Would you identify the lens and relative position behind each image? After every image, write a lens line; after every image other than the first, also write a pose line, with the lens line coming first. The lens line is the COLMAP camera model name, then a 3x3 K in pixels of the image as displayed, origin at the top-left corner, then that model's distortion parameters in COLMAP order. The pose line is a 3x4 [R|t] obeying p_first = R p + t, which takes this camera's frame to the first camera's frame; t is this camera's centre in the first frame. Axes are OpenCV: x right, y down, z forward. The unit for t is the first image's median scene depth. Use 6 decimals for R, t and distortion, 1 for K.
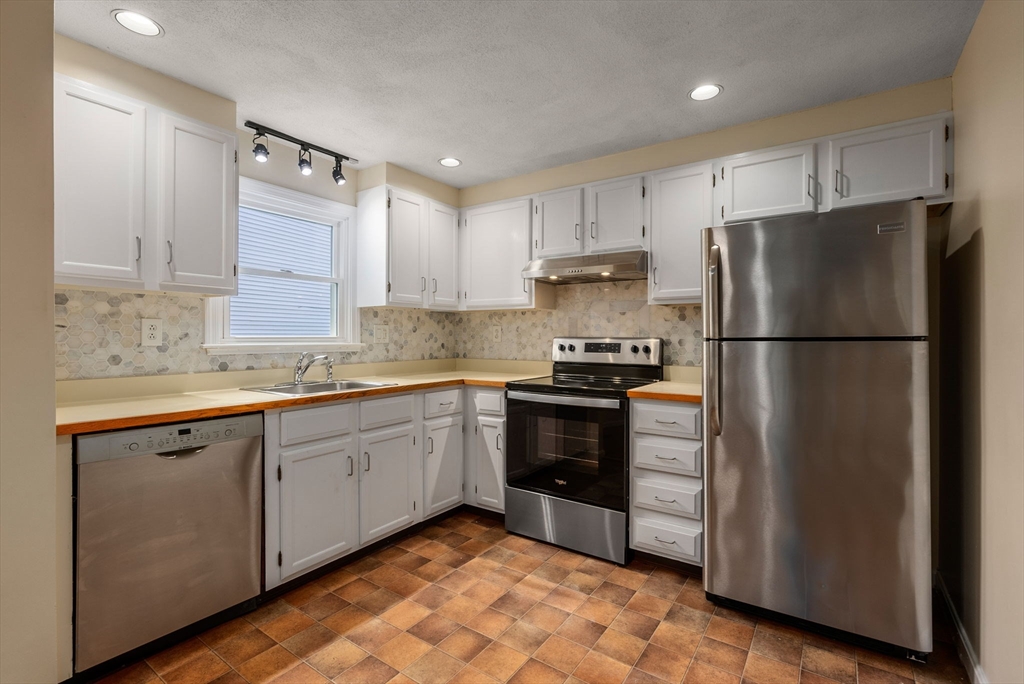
lens RADIAL K [[462.8, 0, 522.0], [0, 462.8, 336.2], [0, 0, 1]] dist [0.000192, -0.004161]
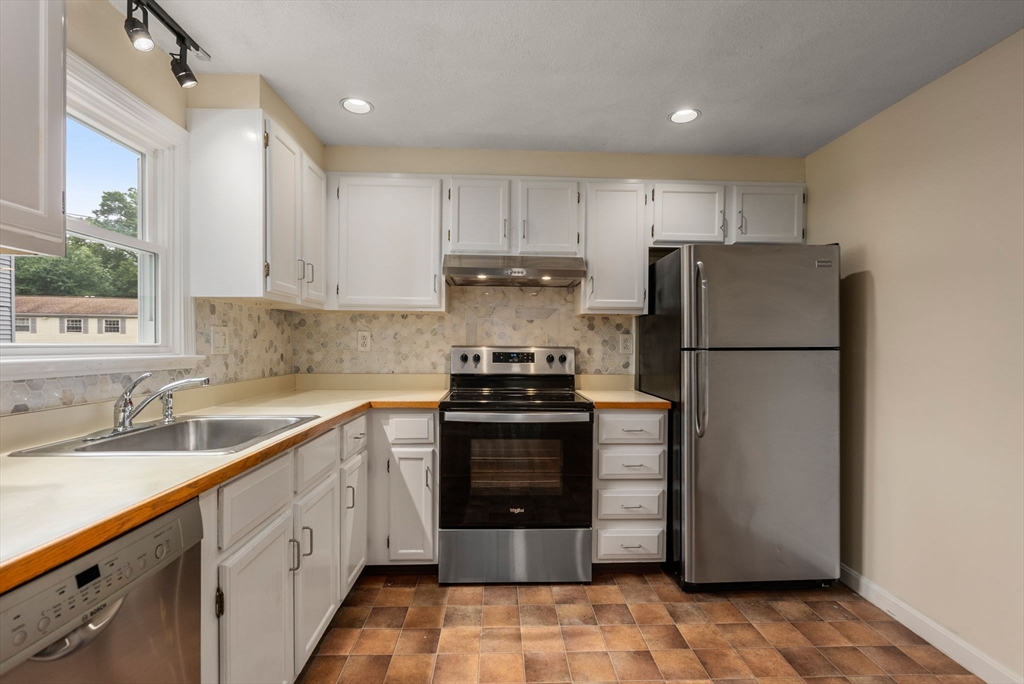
lens RADIAL K [[462.8, 0, 513.5], [0, 462.8, 351.1], [0, 0, 1]] dist [0.000192, -0.004161]
pose [[0.807070, -0.004616, 0.590437, -0.412483], [-0.005264, 0.999873, 0.015012, -0.001756], [-0.590432, -0.015224, 0.806944, 0.276300]]
